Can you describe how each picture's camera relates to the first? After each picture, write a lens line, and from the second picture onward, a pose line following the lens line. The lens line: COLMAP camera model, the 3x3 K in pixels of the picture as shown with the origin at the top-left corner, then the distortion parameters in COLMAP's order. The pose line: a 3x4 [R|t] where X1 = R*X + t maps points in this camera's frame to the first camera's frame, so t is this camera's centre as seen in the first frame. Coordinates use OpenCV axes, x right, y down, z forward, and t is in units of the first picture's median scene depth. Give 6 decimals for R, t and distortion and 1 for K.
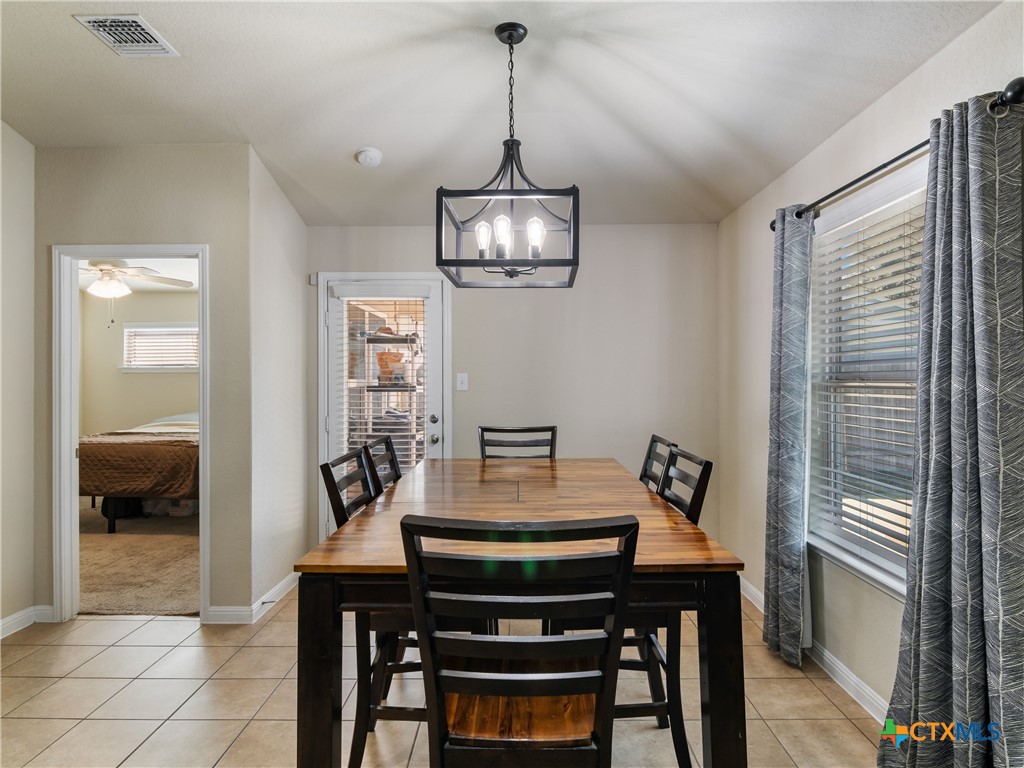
lens RADIAL K [[607.6, 0, 508.5], [0, 607.6, 377.0], [0, 0, 1]] dist [-0.011057, 0.001747]
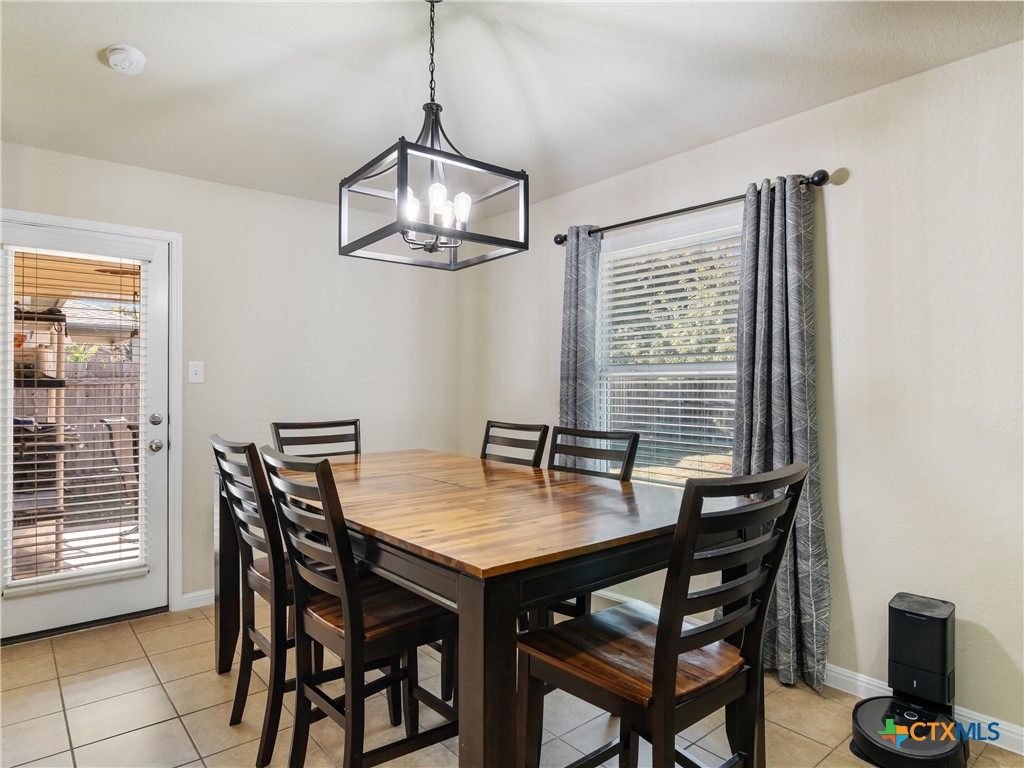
lens RADIAL K [[607.6, 0, 507.4], [0, 607.6, 382.0], [0, 0, 1]] dist [-0.011057, 0.001747]
pose [[0.768638, 0.006831, 0.639648, -0.420740], [-0.006795, 0.999974, -0.002513, 0.031141], [-0.639648, -0.002415, 0.768664, 0.178142]]
